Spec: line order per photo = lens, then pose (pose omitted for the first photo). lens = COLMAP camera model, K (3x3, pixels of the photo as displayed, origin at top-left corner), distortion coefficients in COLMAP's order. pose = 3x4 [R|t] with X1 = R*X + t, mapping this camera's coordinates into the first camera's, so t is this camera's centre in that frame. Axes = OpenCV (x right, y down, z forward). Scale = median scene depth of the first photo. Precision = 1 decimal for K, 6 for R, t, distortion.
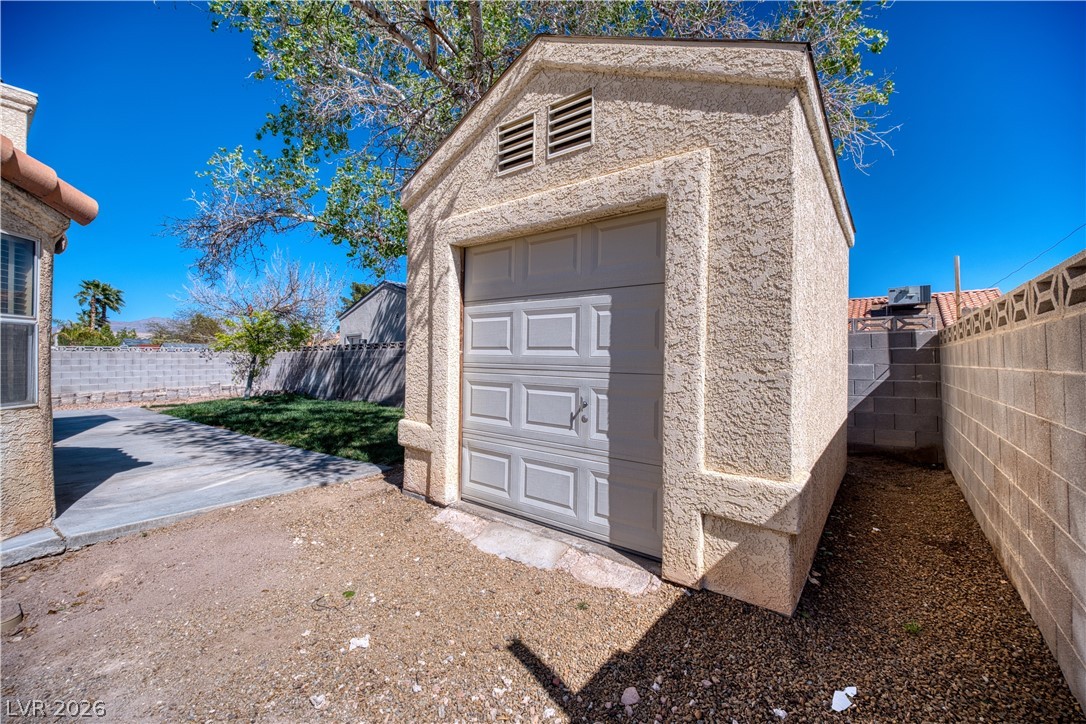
lens RADIAL K [[441.5, 0, 549.6], [0, 441.5, 356.7], [0, 0, 1]] dist [0.003655, -0.005672]
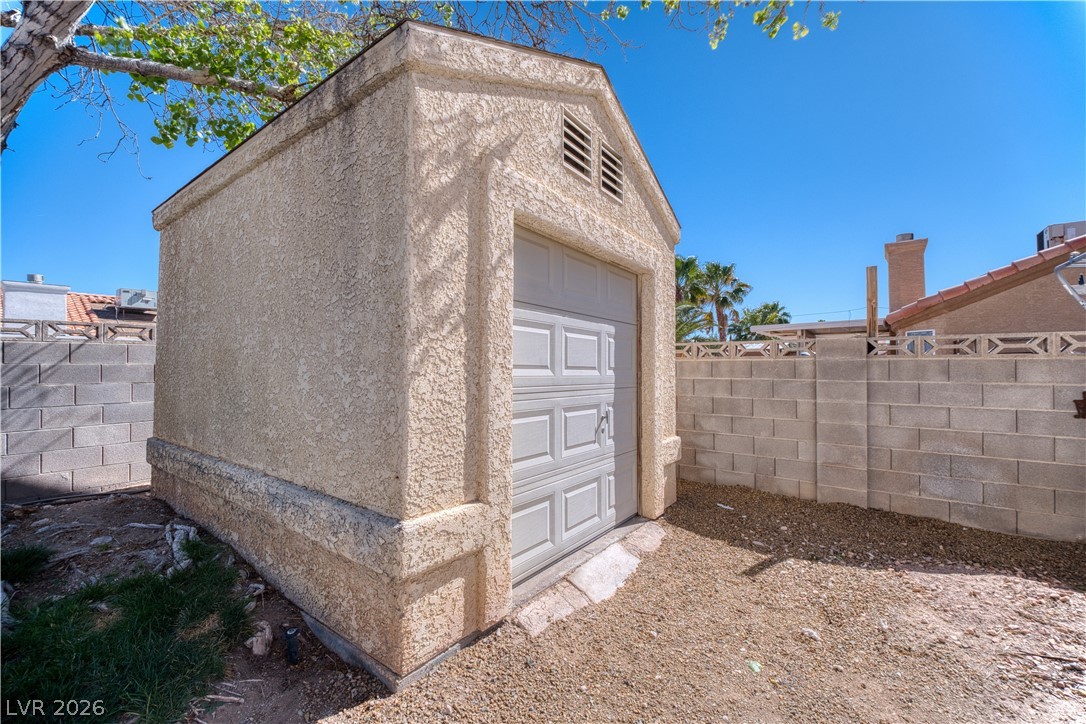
lens RADIAL K [[441.5, 0, 549.6], [0, 441.5, 356.7], [0, 0, 1]] dist [0.003655, -0.005672]
pose [[-0.019749, 0.018945, 0.999625, -0.965652], [-0.005956, 0.999800, -0.019066, -0.024712], [-0.999787, -0.006330, -0.019632, 1.051042]]
